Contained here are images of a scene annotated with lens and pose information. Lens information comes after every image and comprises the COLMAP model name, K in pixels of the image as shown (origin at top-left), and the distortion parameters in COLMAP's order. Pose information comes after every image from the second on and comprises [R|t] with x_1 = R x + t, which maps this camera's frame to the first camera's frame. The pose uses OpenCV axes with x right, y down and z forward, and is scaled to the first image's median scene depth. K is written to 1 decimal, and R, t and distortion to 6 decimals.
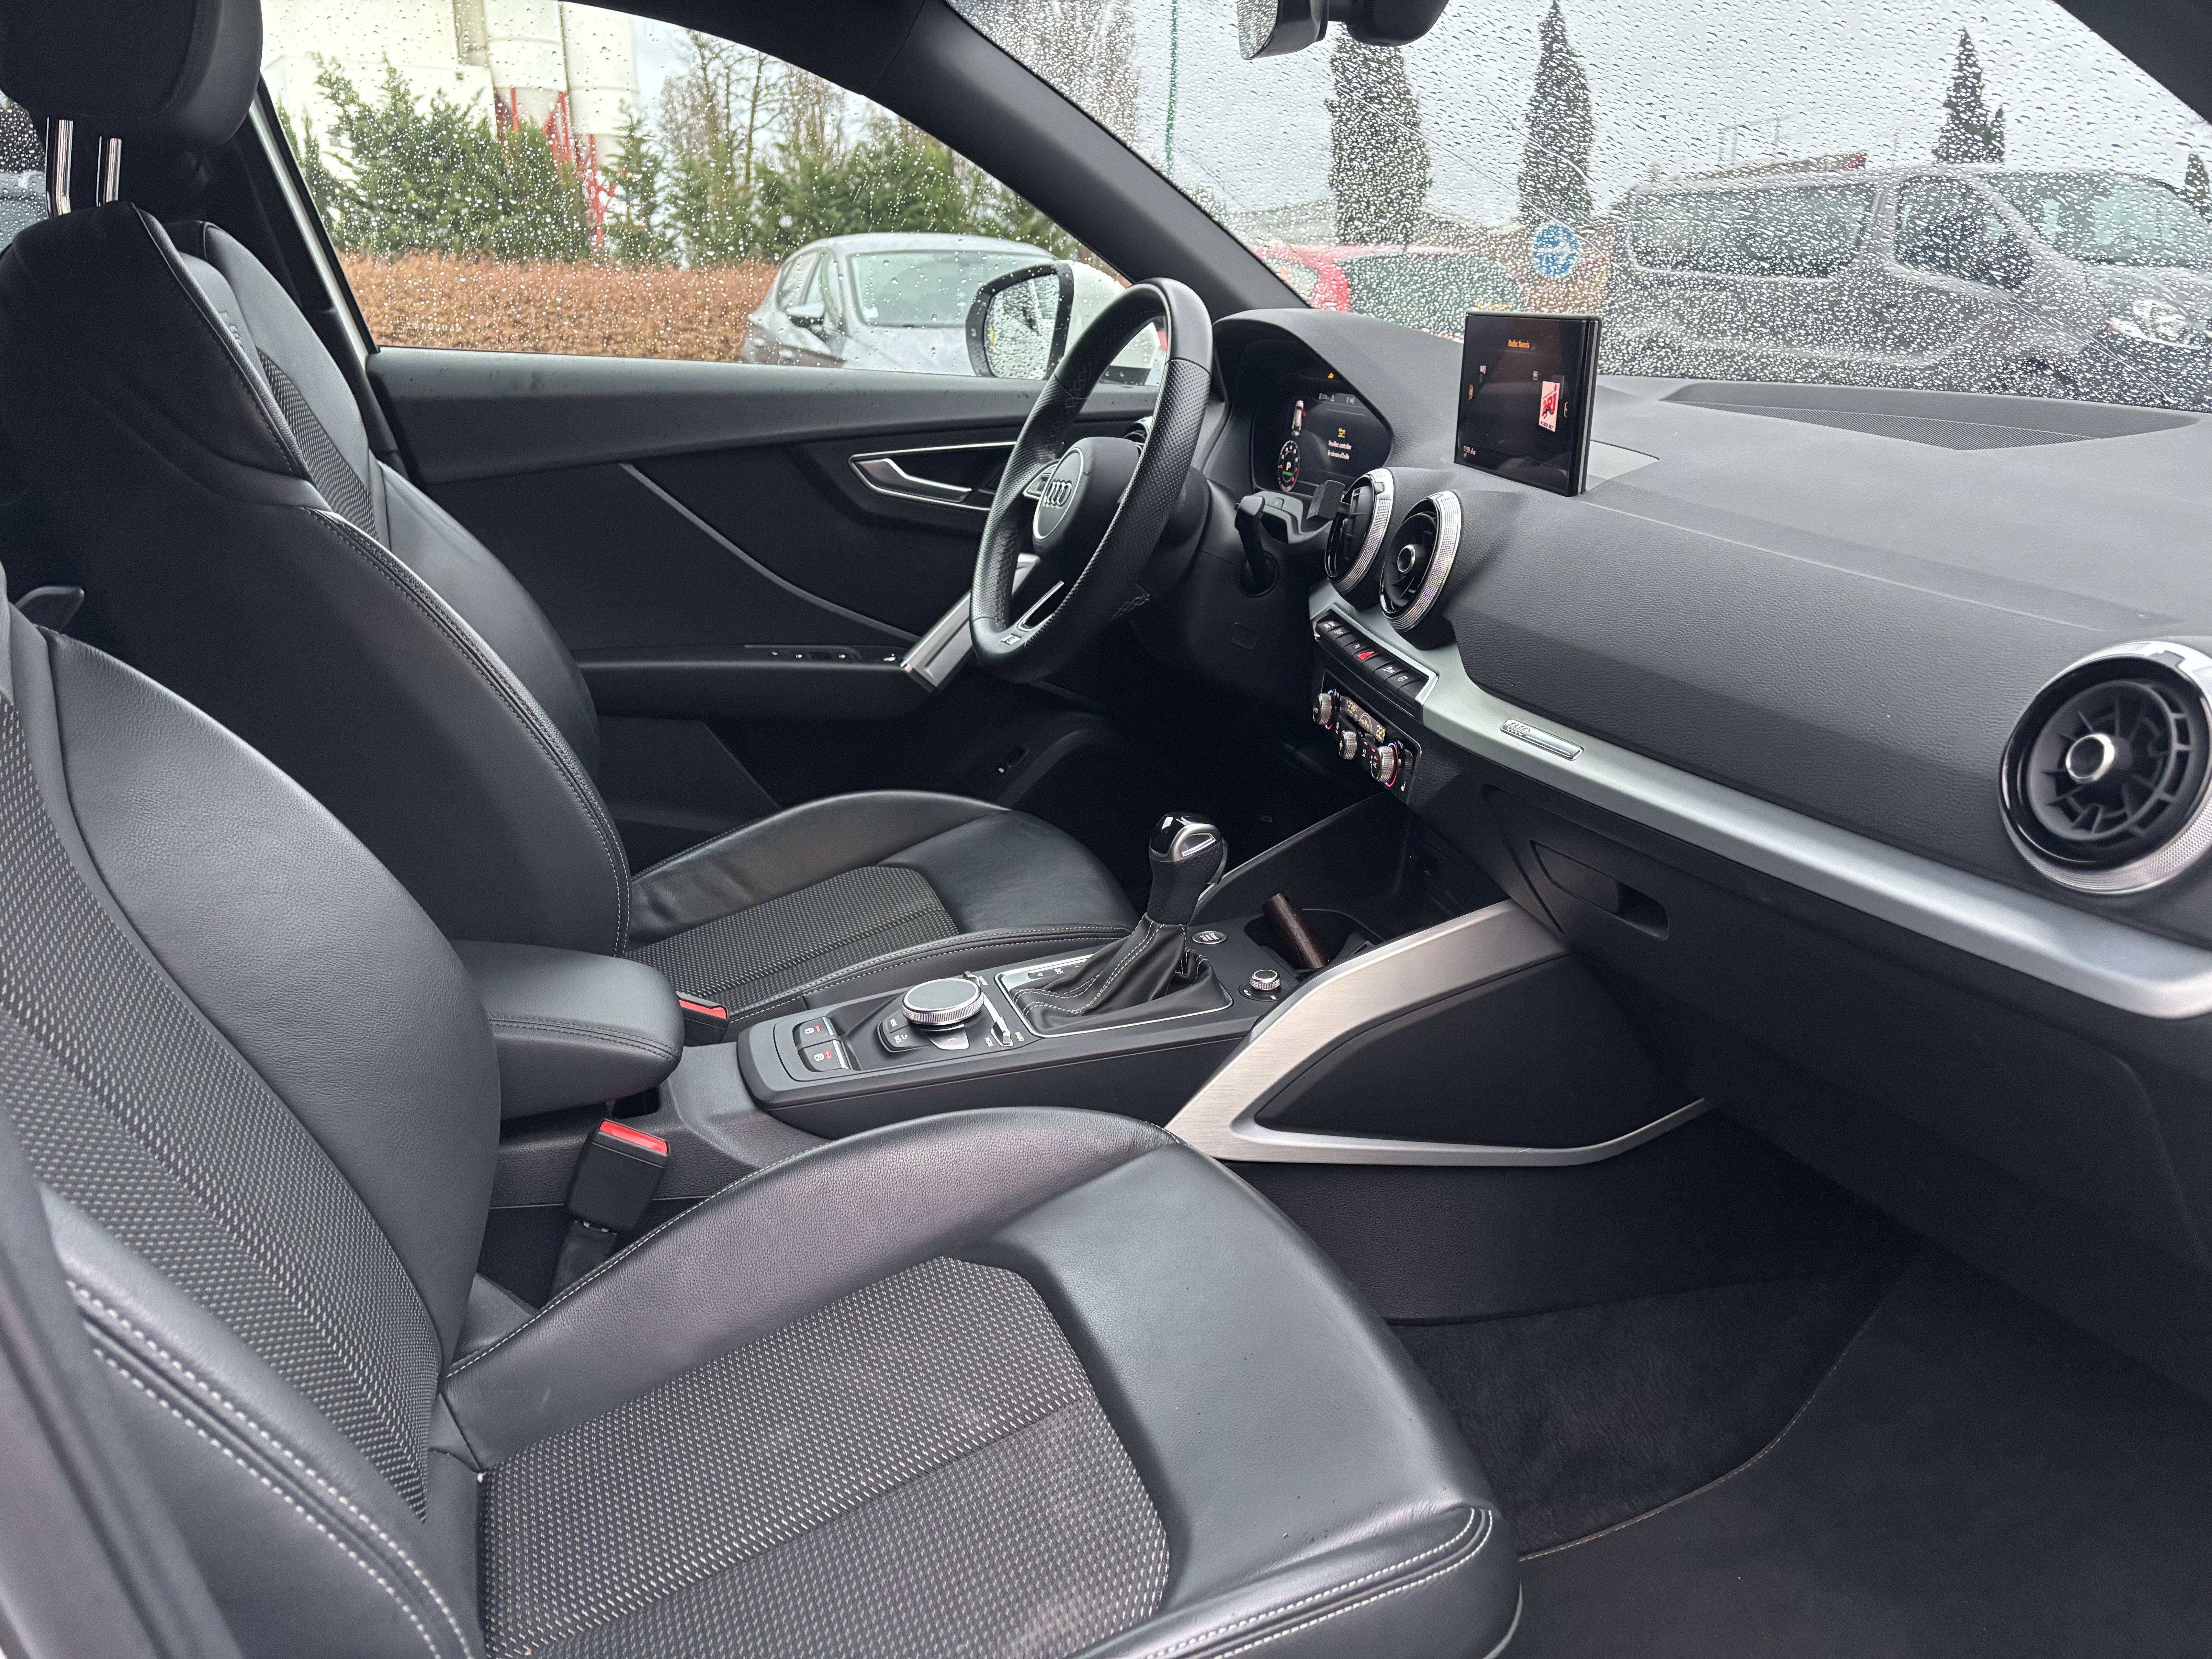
lens RADIAL K [[1682.4, 0, 1121.3], [0, 1682.4, 824.3], [0, 0, 1]] dist [0.056945, -0.064284]
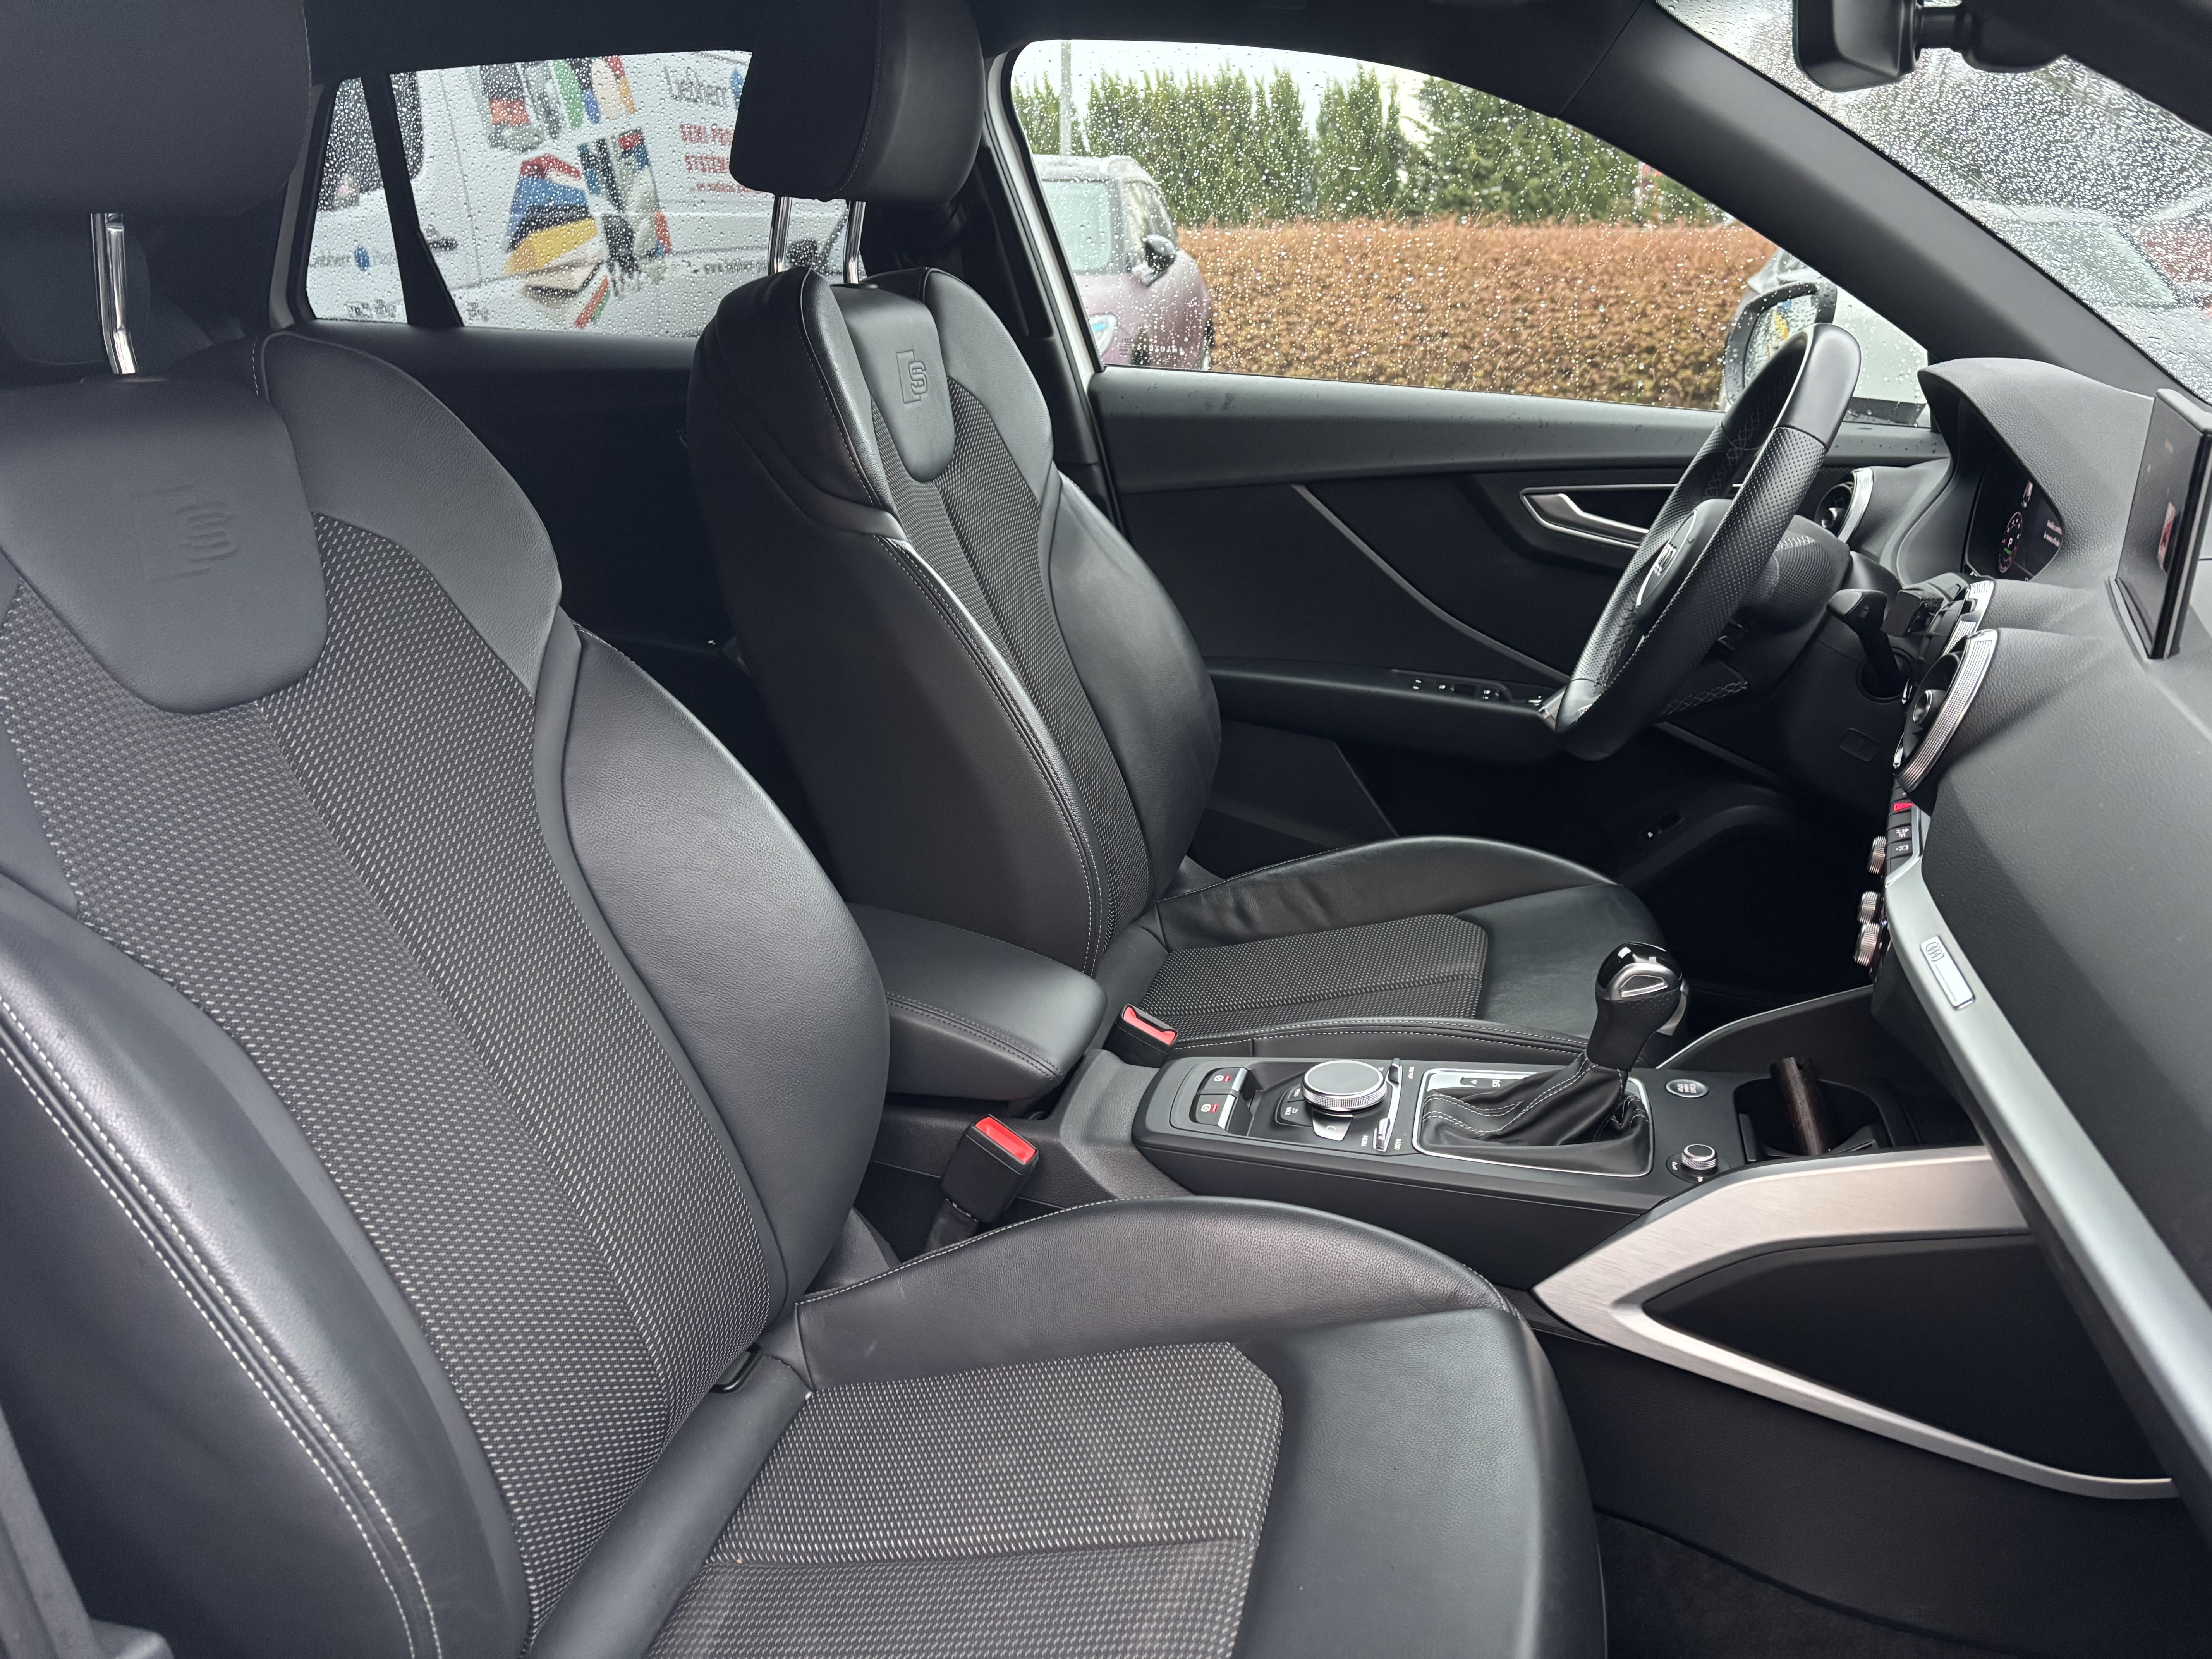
lens RADIAL K [[1682.4, 0, 1121.3], [0, 1682.4, 824.3], [0, 0, 1]] dist [0.056945, -0.064284]
pose [[0.831961, 0.177789, -0.525578, 0.266671], [-0.162213, 0.983823, 0.076028, -0.094393], [0.530592, 0.022003, 0.847341, 0.099532]]
